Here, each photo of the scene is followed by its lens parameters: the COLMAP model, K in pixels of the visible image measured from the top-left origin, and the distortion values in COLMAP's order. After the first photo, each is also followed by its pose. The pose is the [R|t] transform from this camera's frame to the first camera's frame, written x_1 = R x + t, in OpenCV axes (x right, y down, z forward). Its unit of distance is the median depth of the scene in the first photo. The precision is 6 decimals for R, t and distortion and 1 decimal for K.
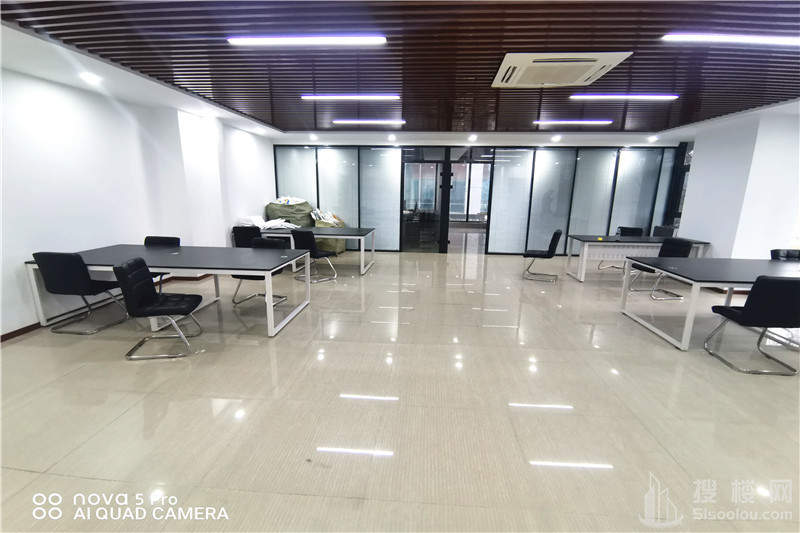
lens RADIAL K [[391.4, 0, 397.9], [0, 391.4, 289.4], [0, 0, 1]] dist [-0.000909, -0.000962]
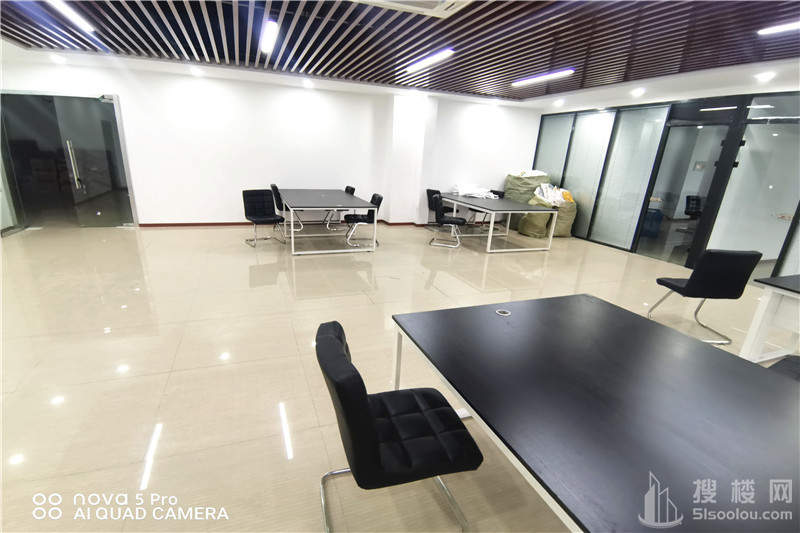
lens RADIAL K [[382.0, 0, 396.4], [0, 382.0, 293.5], [0, 0, 1]] dist [0.000423, -0.000482]
pose [[0.425974, 0.317477, -0.847204, 0.484816], [-0.261418, 0.939660, 0.220682, -0.070052], [0.866145, 0.127469, 0.483265, 0.296105]]
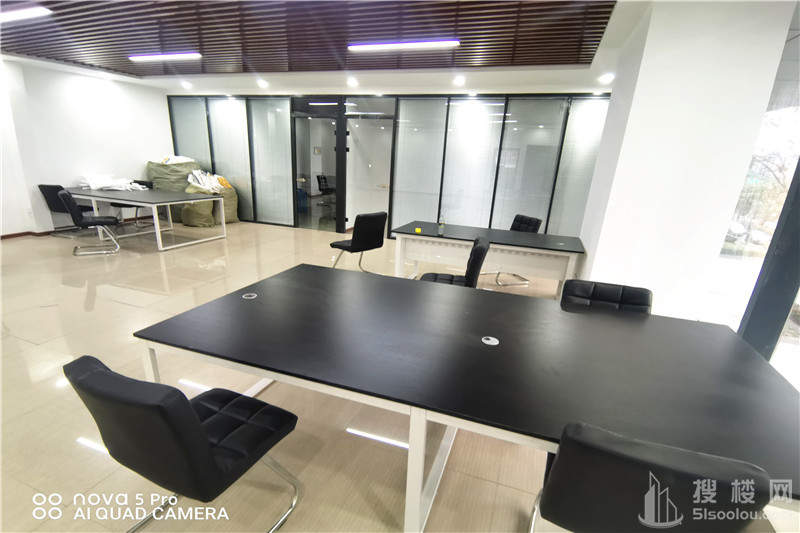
lens RADIAL K [[391.4, 0, 397.9], [0, 391.4, 289.4], [0, 0, 1]] dist [-0.000909, -0.000962]
pose [[0.962262, 0.116827, -0.245772, 0.470312], [-0.099240, 0.991612, 0.082810, -0.058978], [0.253385, -0.055295, 0.965784, 0.253895]]
